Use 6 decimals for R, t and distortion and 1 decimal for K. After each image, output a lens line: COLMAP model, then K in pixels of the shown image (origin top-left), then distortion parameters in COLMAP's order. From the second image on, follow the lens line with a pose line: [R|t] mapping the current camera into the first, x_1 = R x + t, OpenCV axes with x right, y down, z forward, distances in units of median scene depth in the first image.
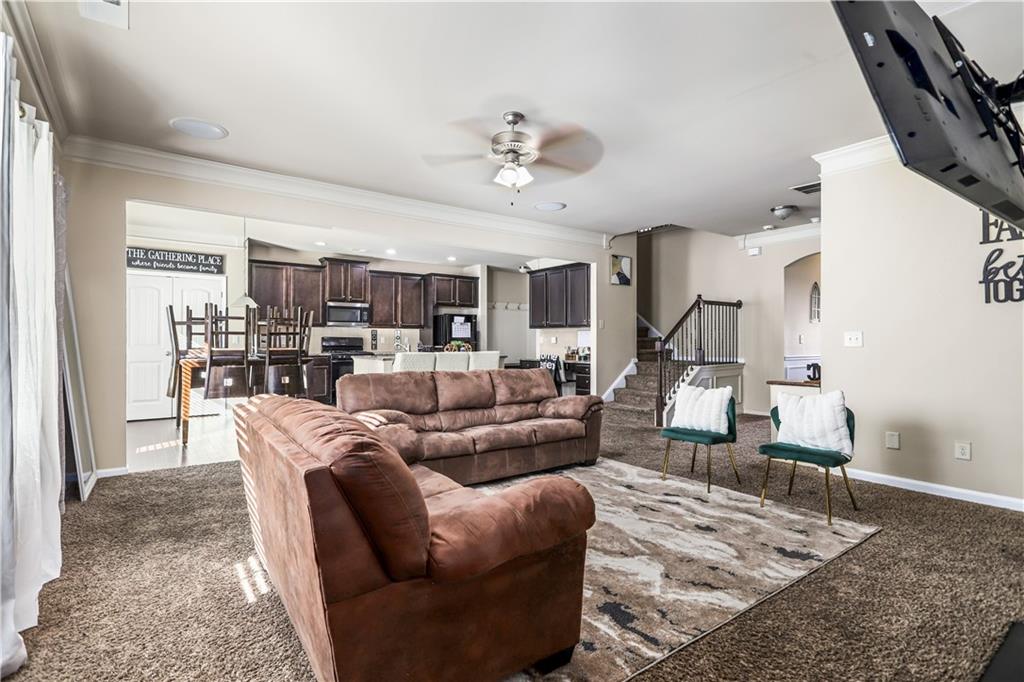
lens RADIAL K [[493.2, 0, 512.0], [0, 493.2, 341.0], [0, 0, 1]] dist [0.001461, -0.000313]
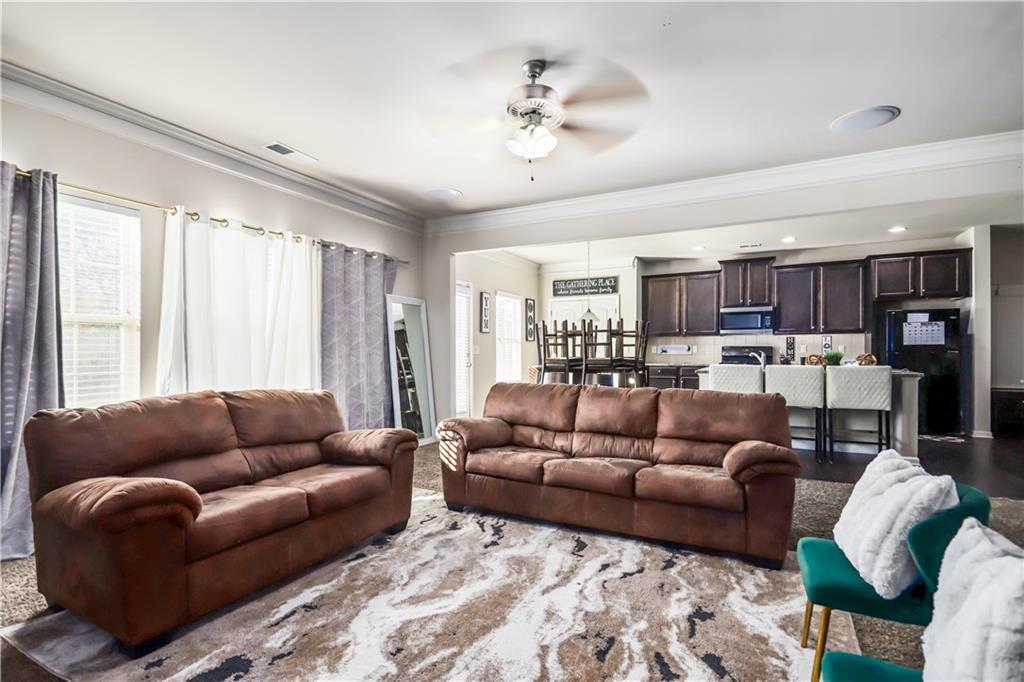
lens RADIAL K [[483.2, 0, 507.2], [0, 483.2, 350.7], [0, 0, 1]] dist [0.004629, -0.000240]
pose [[0.440071, -0.004442, -0.897952, 0.279017], [0.004033, 0.999987, -0.002970, 0.000778], [0.897954, -0.002314, 0.440084, 0.253479]]
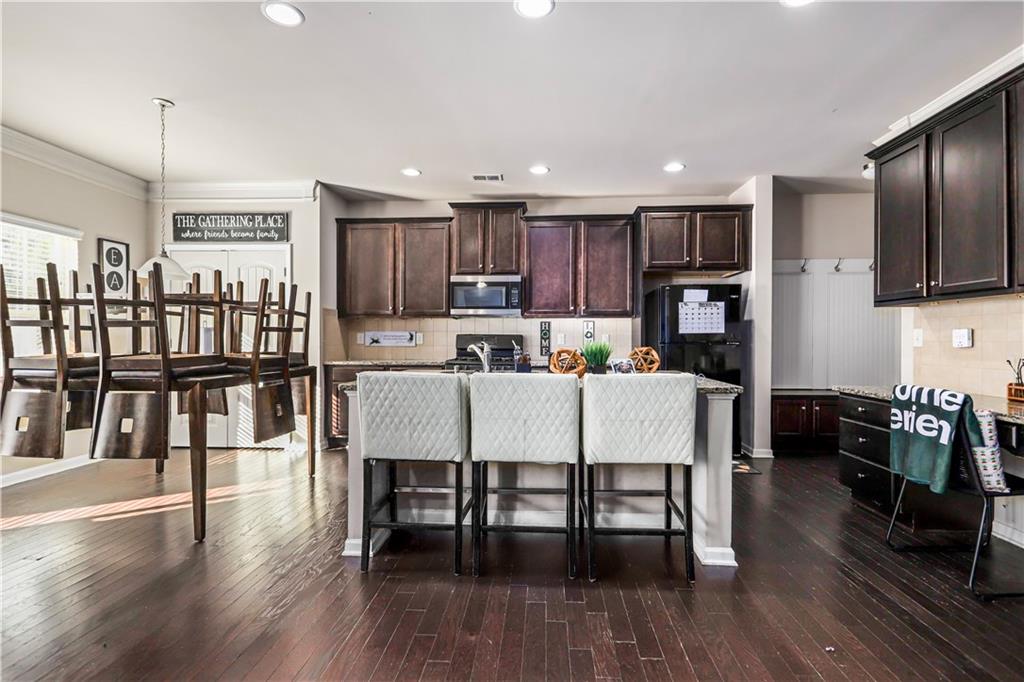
lens RADIAL K [[500.5, 0, 512.0], [0, 500.5, 341.0], [0, 0, 1]] dist [0.021670, -0.000335]
pose [[0.771837, 0.000080, -0.635821, 0.076071], [0.000353, 1.000000, 0.000555, -0.000106], [0.635821, -0.000653, 0.771837, 0.606342]]
